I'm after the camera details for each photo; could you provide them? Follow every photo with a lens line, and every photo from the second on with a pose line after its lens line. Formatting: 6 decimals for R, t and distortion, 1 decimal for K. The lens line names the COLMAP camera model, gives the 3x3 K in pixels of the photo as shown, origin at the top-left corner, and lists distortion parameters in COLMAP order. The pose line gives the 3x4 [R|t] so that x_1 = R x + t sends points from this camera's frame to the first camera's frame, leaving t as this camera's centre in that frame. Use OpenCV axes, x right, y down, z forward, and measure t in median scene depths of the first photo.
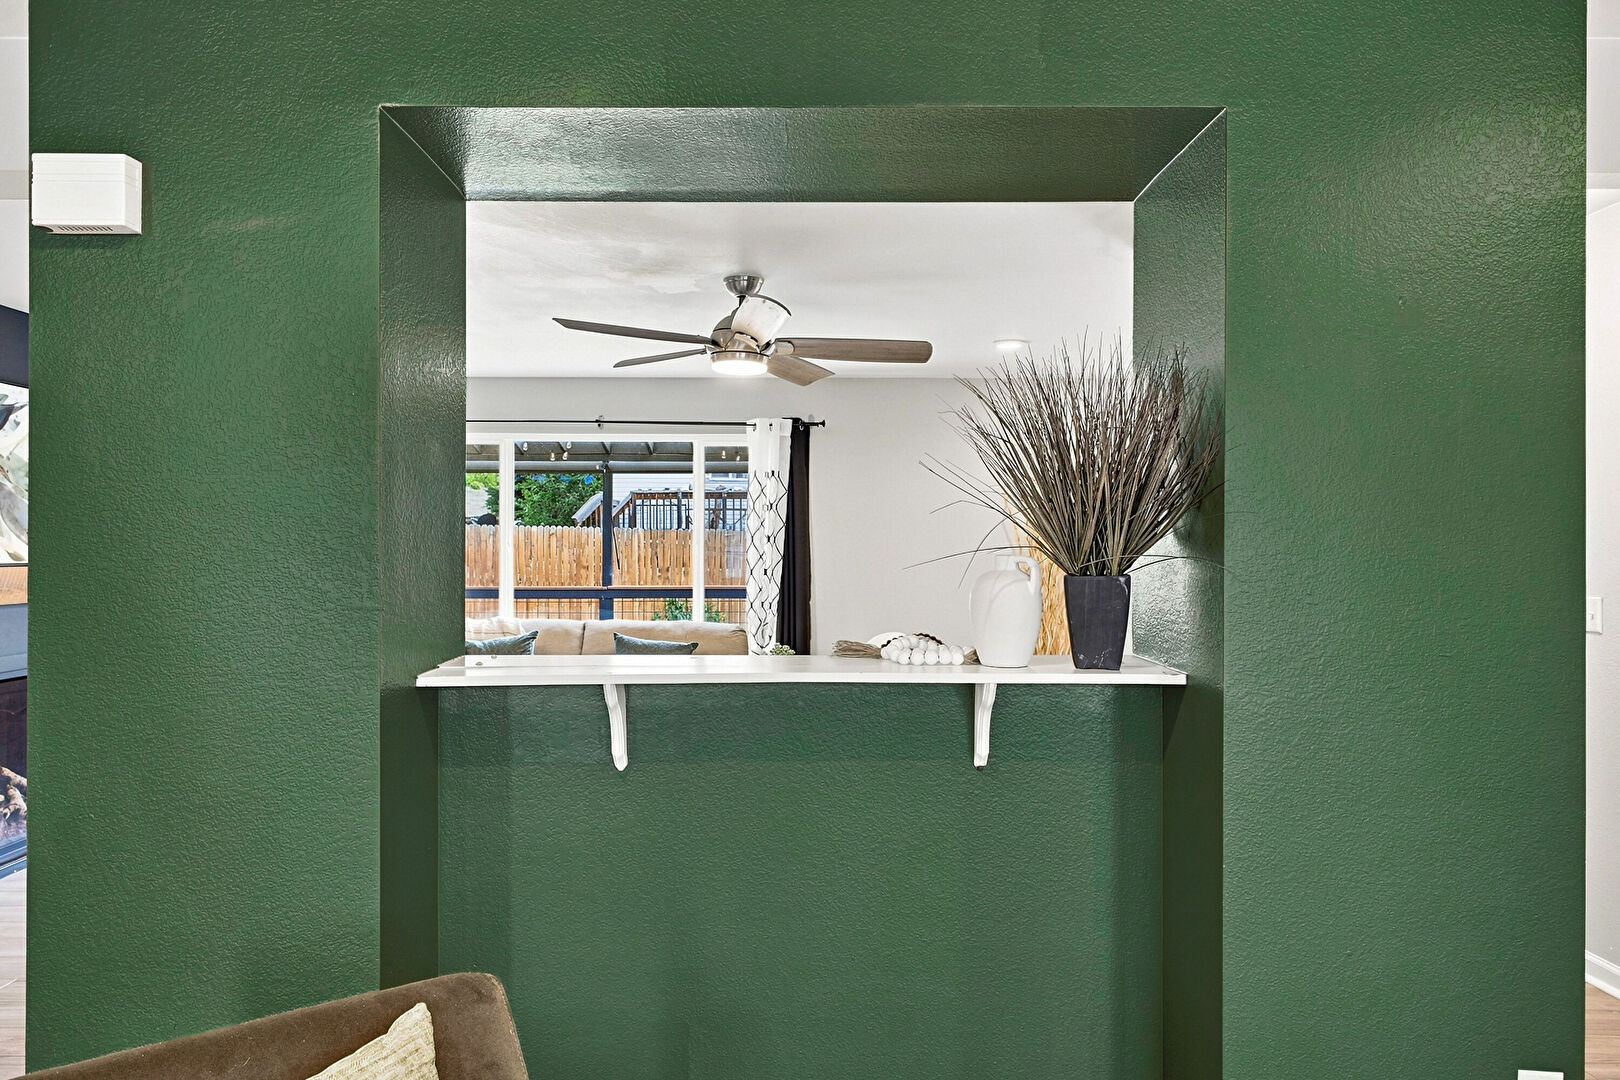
lens RADIAL K [[1206.7, 0, 810.0], [0, 1206.7, 540.0], [0, 0, 1]] dist [-0.000082, -0.000800]
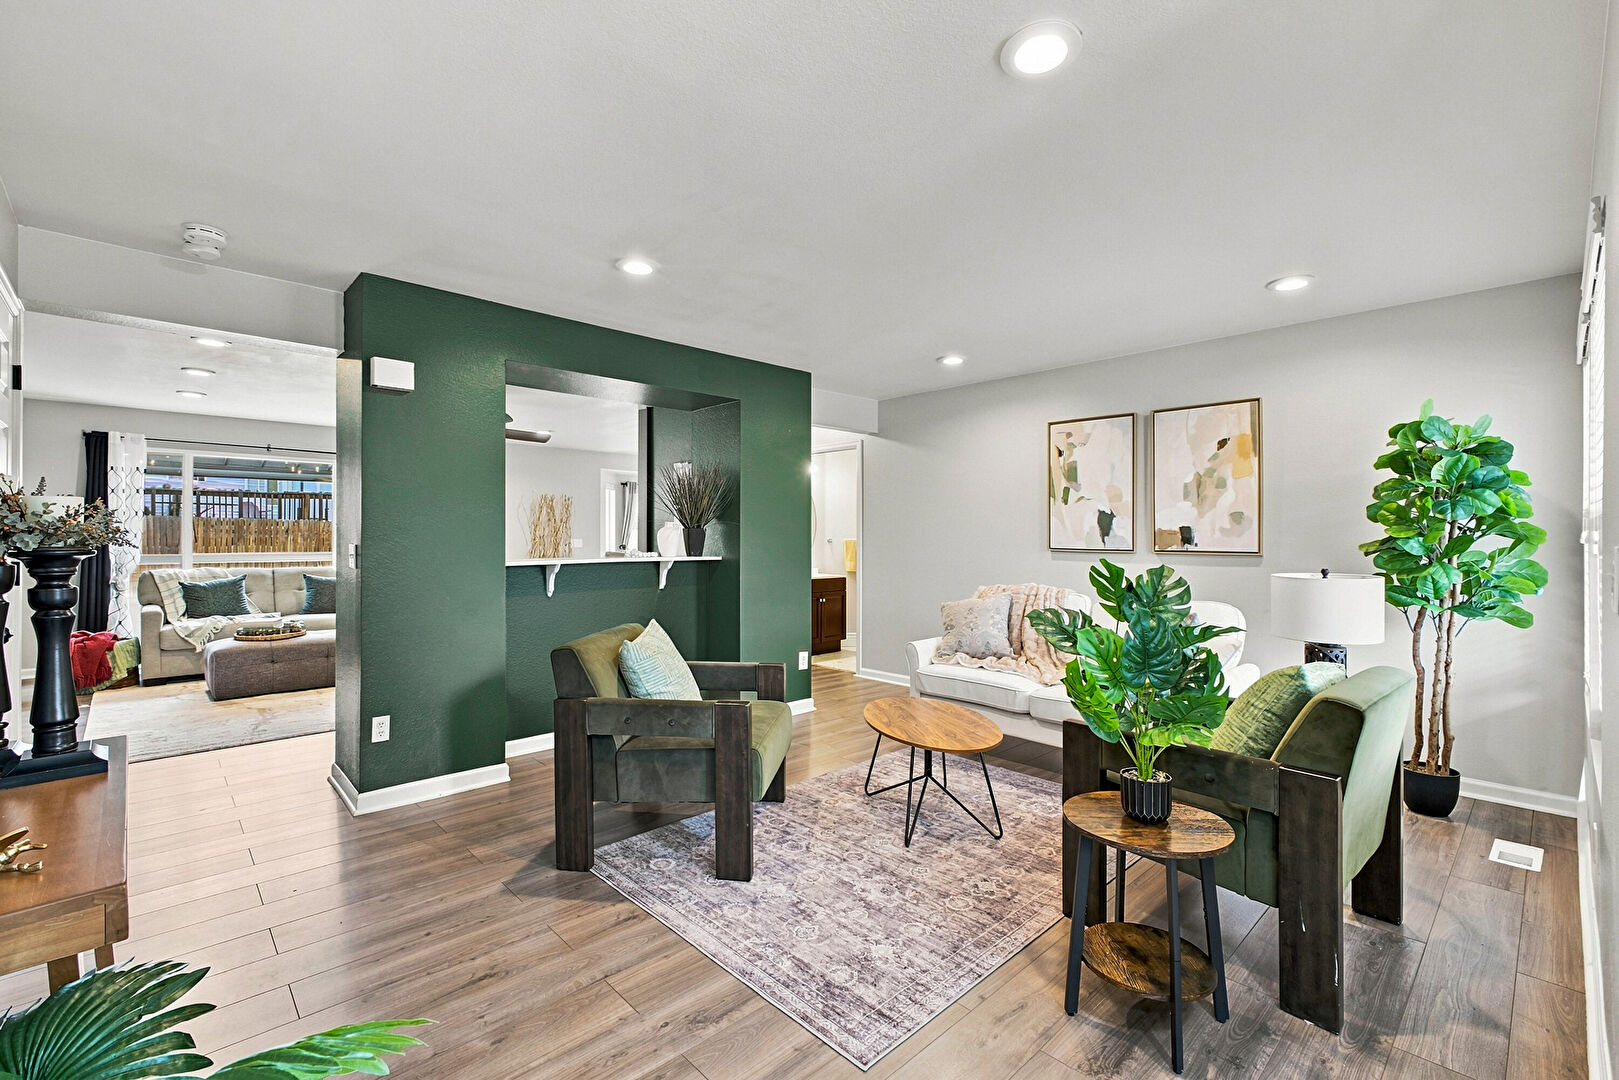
lens RADIAL K [[712.6, 0, 812.6], [0, 712.6, 543.9], [0, 0, 1]] dist [0.000530, -0.000657]
pose [[0.726028, -0.006052, 0.687638, -0.891485], [-0.006262, 0.999862, 0.015410, 0.034759], [-0.687636, -0.015494, 0.725890, -0.683759]]
